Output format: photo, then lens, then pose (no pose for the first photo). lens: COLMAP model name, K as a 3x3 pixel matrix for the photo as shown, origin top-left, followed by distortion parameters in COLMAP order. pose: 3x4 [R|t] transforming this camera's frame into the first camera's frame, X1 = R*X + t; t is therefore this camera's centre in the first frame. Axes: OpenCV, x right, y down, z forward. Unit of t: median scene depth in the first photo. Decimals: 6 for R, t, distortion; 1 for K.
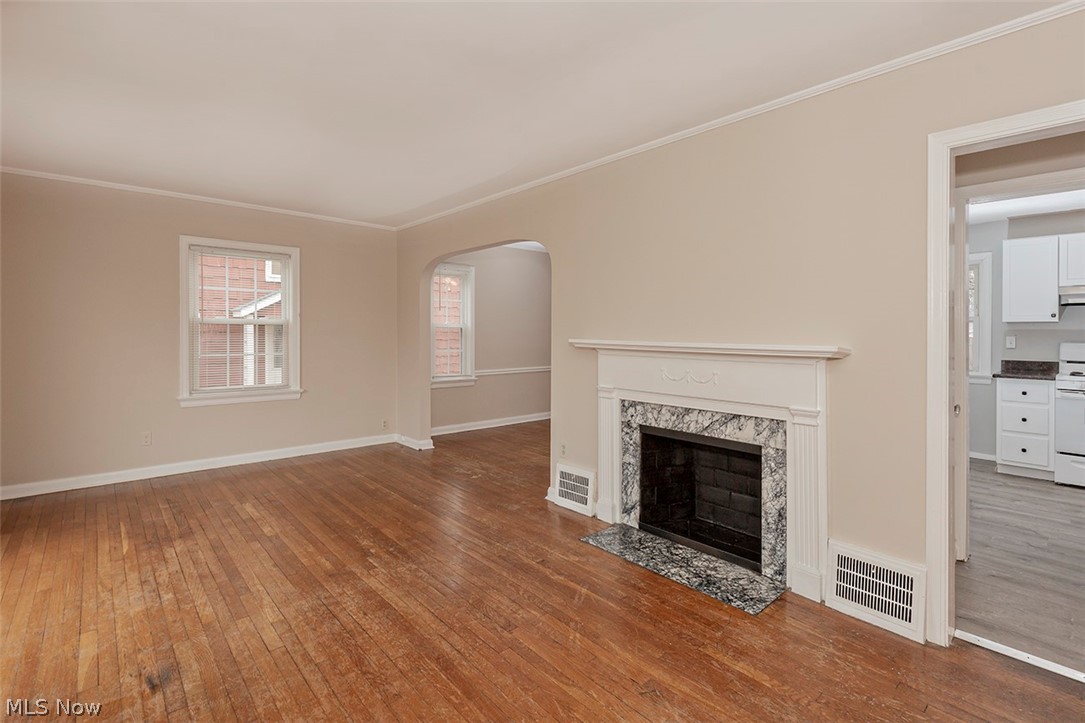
lens RADIAL K [[534.8, 0, 528.9], [0, 534.8, 324.1], [0, 0, 1]] dist [0.003536, -0.000136]
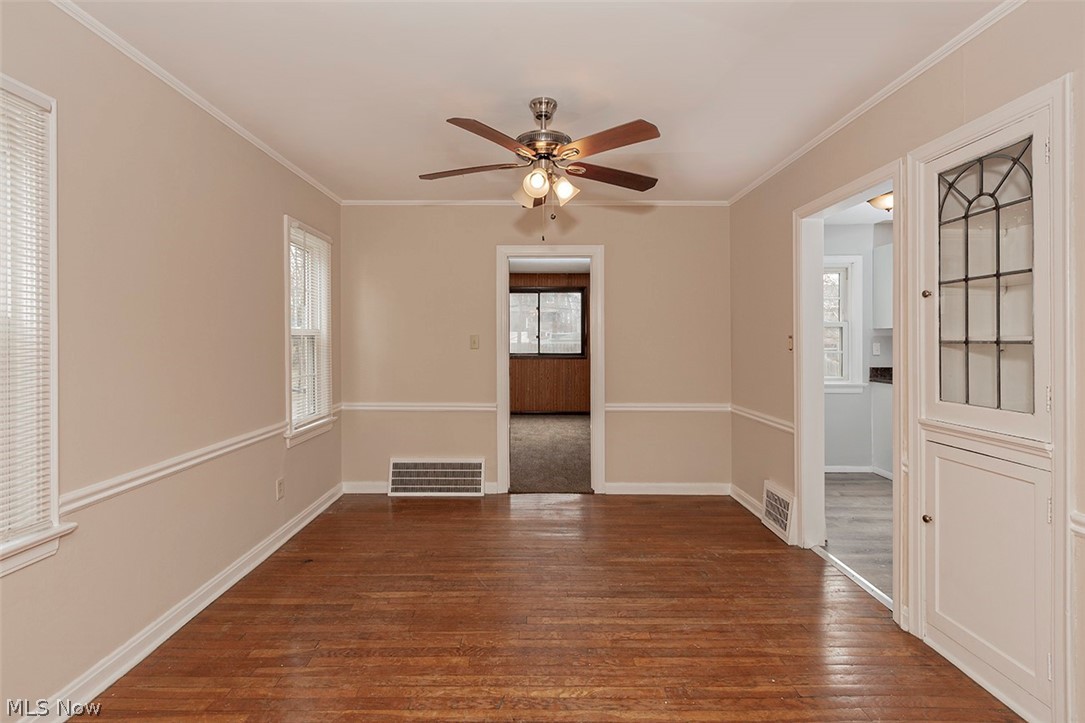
lens RADIAL K [[477.1, 0, 516.5], [0, 477.1, 347.9], [0, 0, 1]] dist [-0.000167, -0.000332]
pose [[0.643939, -0.018761, 0.764847, -0.292739], [-0.002635, 0.999639, 0.026739, 0.016096], [-0.765072, -0.019233, 0.643657, 1.485305]]
